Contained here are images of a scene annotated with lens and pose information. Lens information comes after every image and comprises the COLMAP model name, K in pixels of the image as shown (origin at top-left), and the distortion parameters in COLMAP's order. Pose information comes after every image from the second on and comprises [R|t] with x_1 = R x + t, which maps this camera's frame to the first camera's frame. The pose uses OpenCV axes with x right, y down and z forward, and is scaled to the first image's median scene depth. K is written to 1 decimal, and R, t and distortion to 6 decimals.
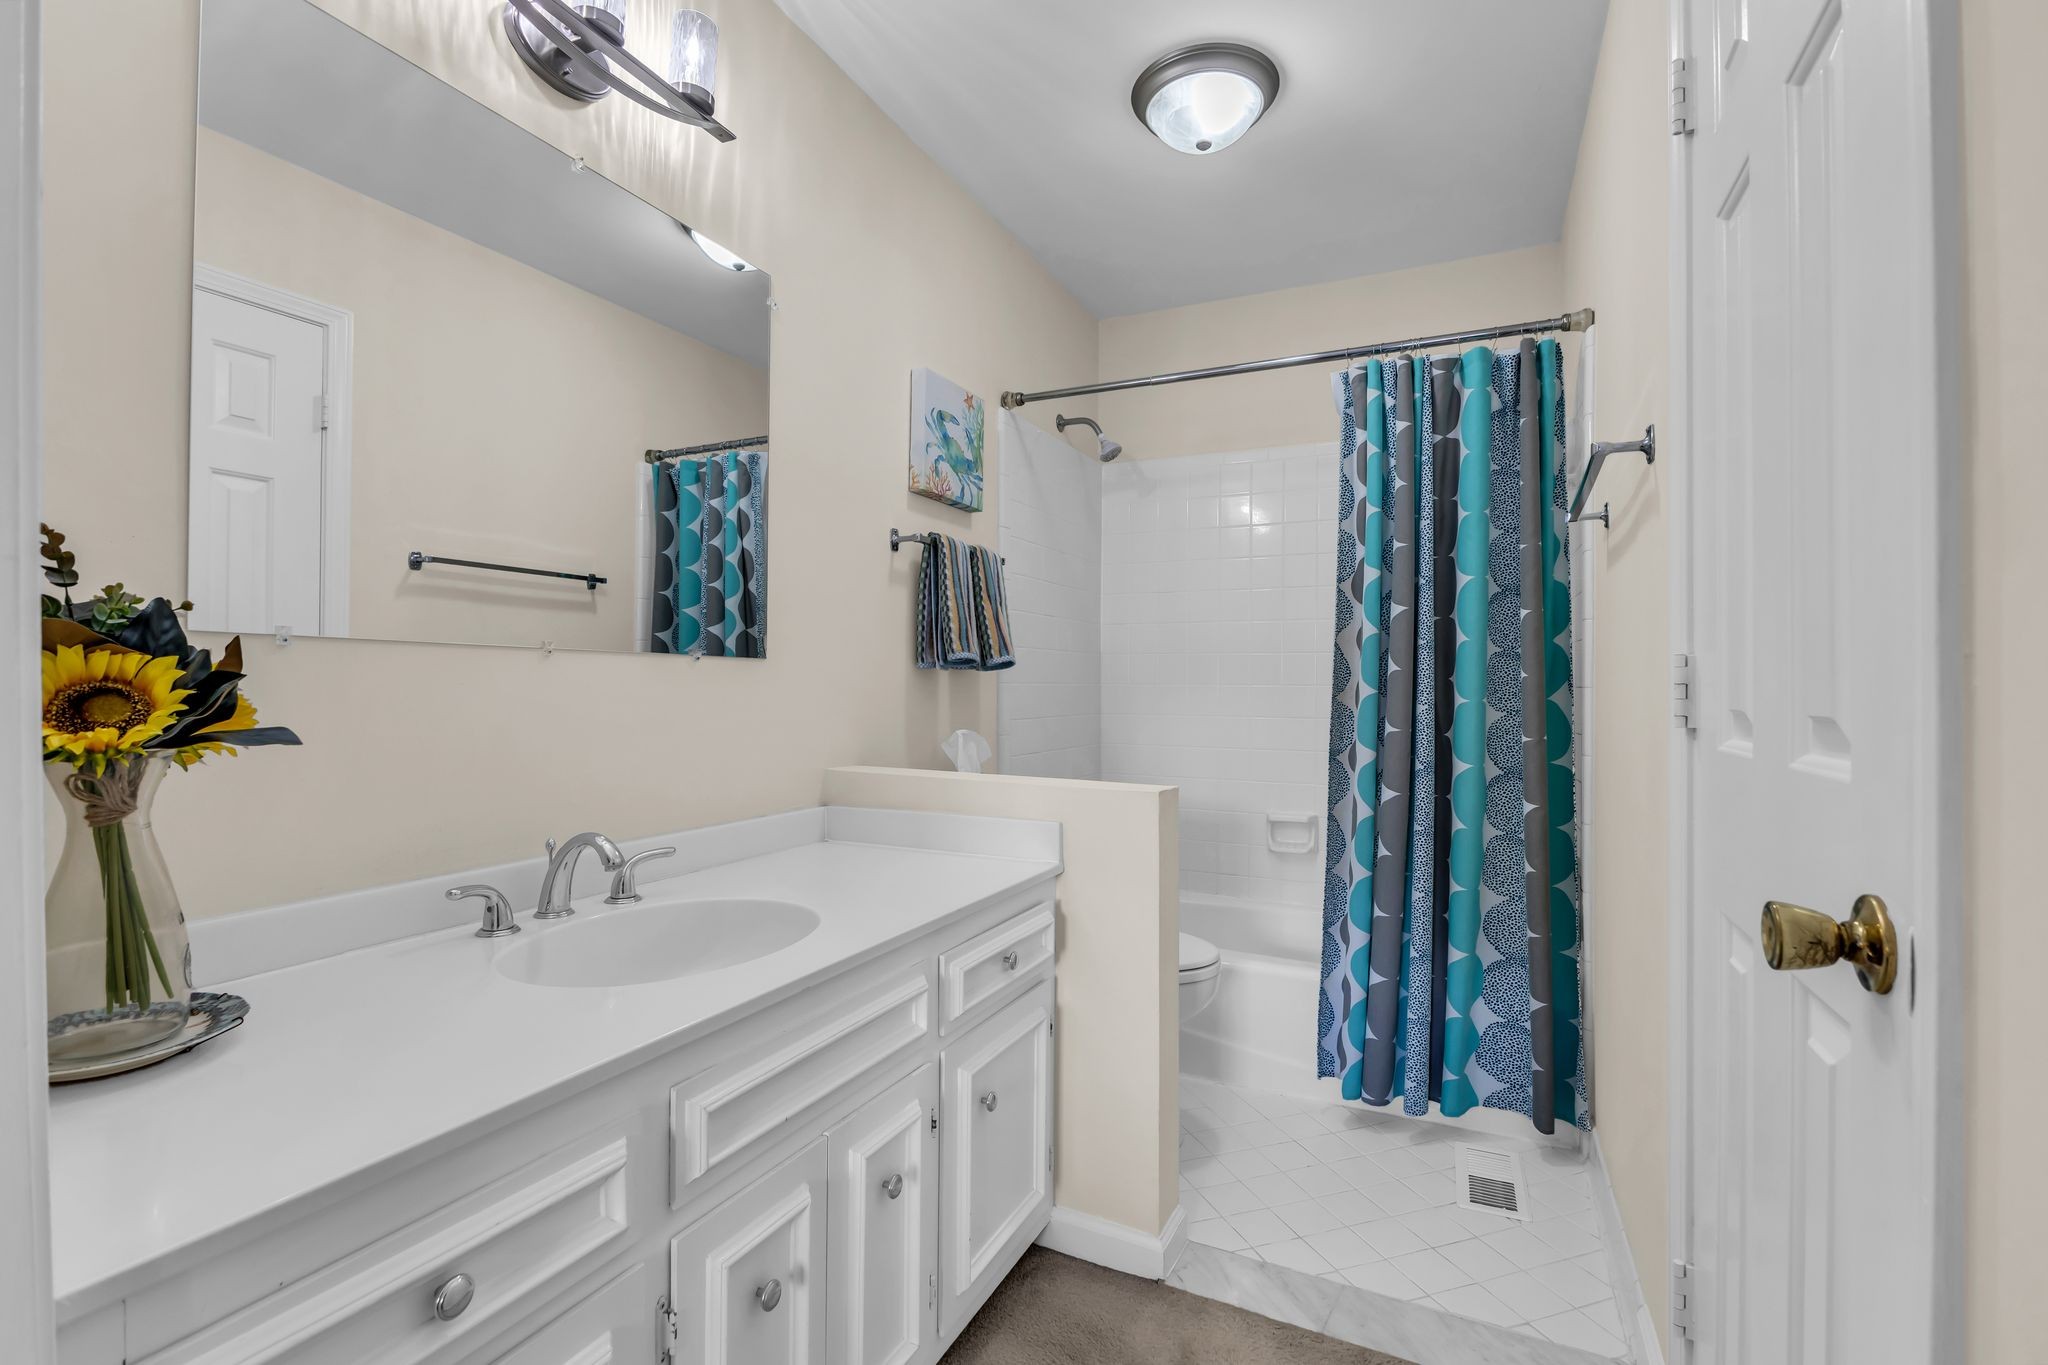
lens RADIAL K [[894.1, 0, 1024.0], [0, 894.1, 684.7], [0, 0, 1]] dist [0.005407, 0.000196]
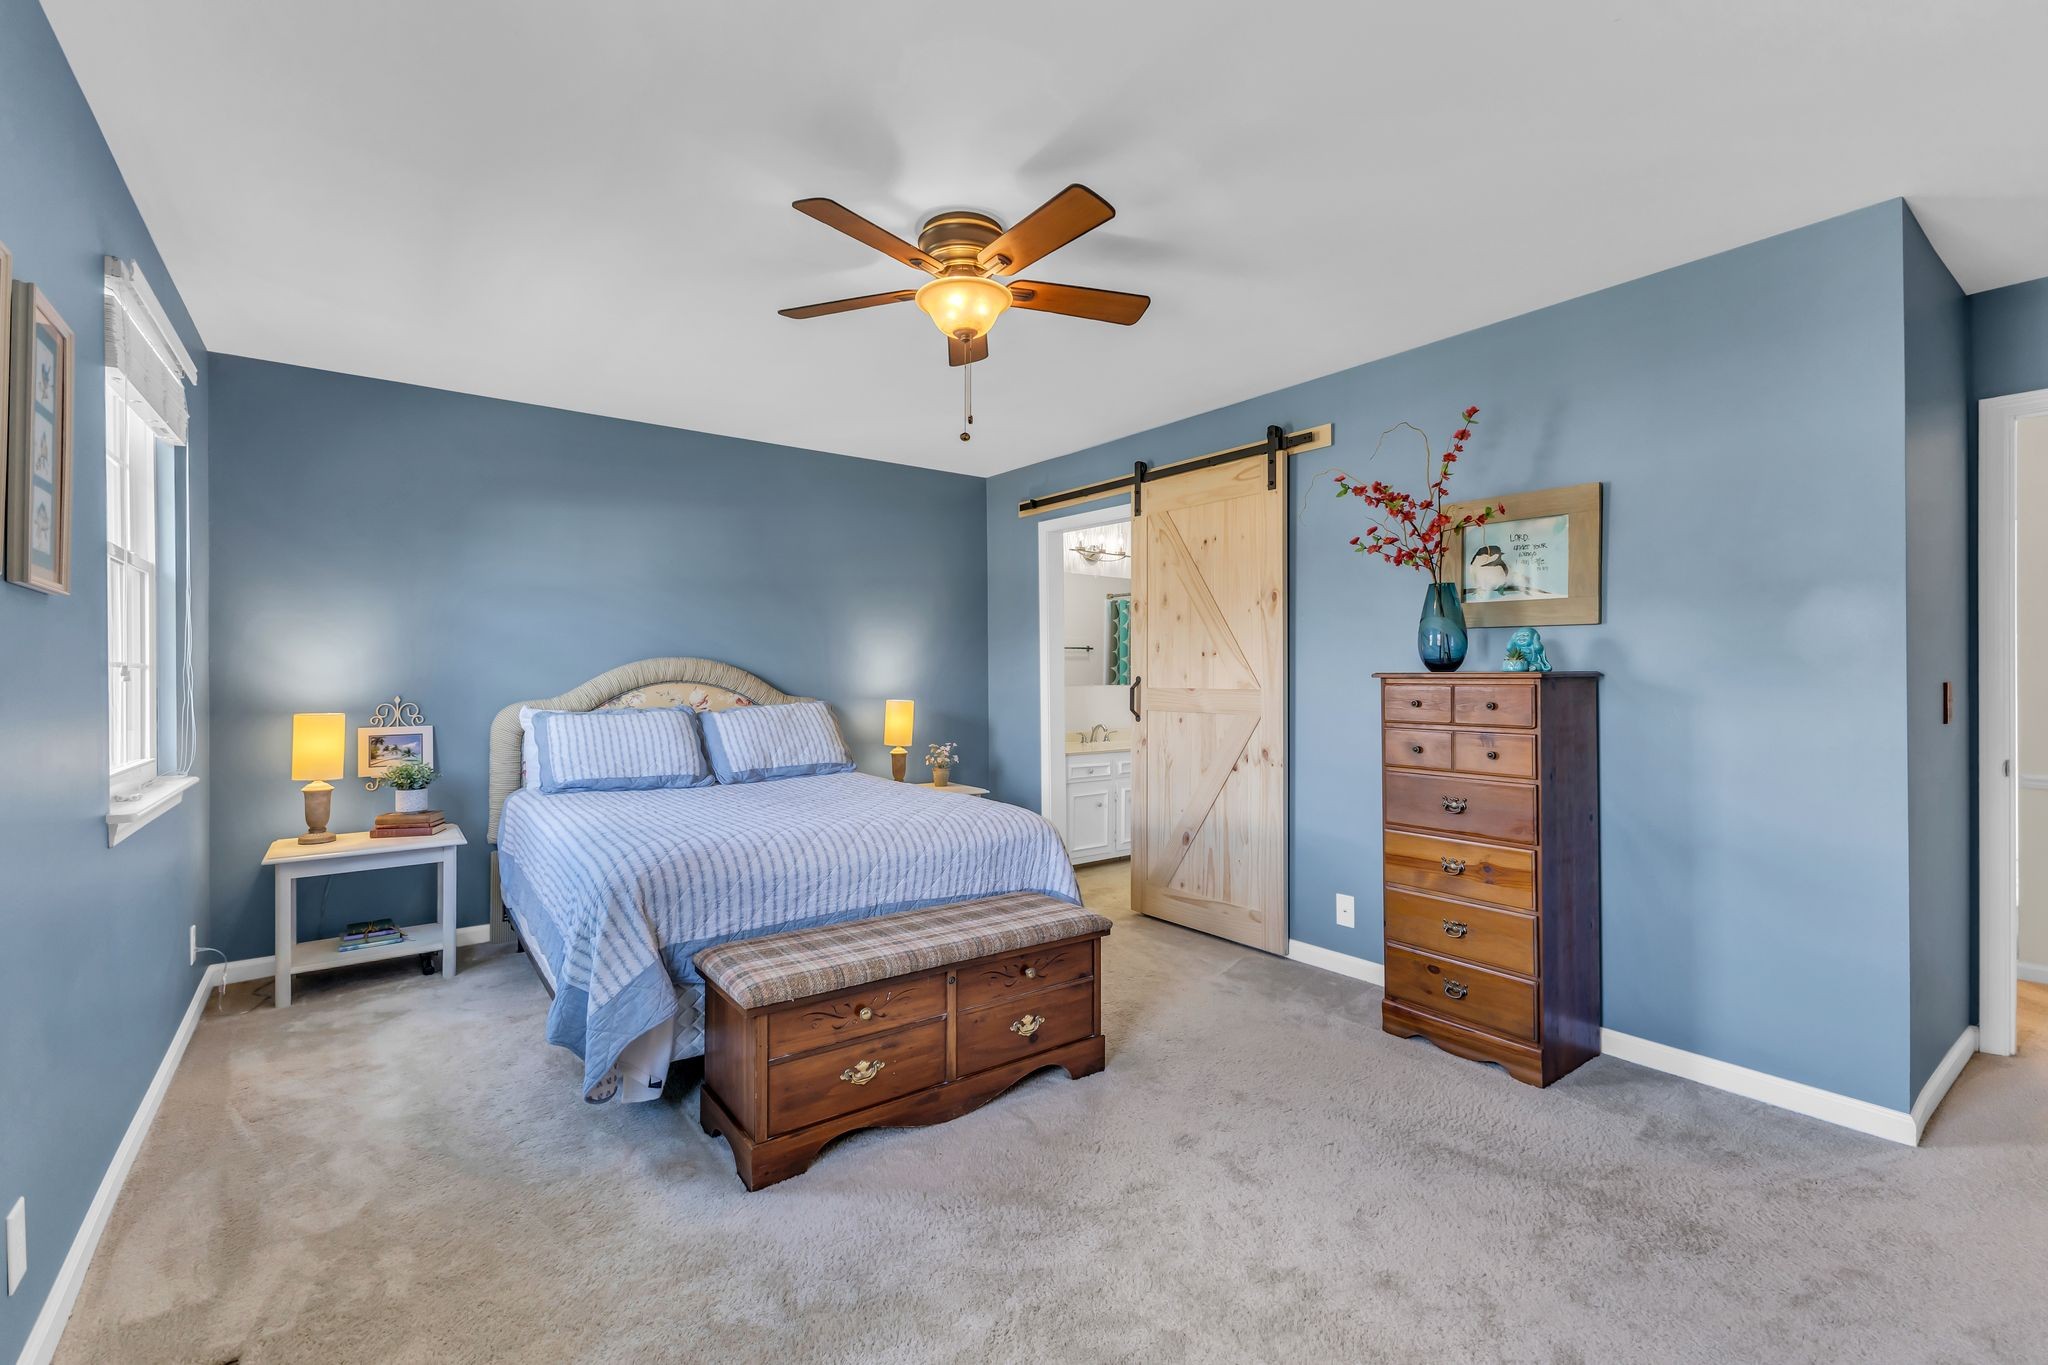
lens RADIAL K [[894.1, 0, 1029.7], [0, 894.1, 675.6], [0, 0, 1]] dist [0.005407, 0.000196]
pose [[0.889054, -0.001453, -0.457801, 0.533888], [0.002824, 0.999993, 0.002312, -0.043390], [0.457794, -0.003348, 0.889052, -1.333334]]
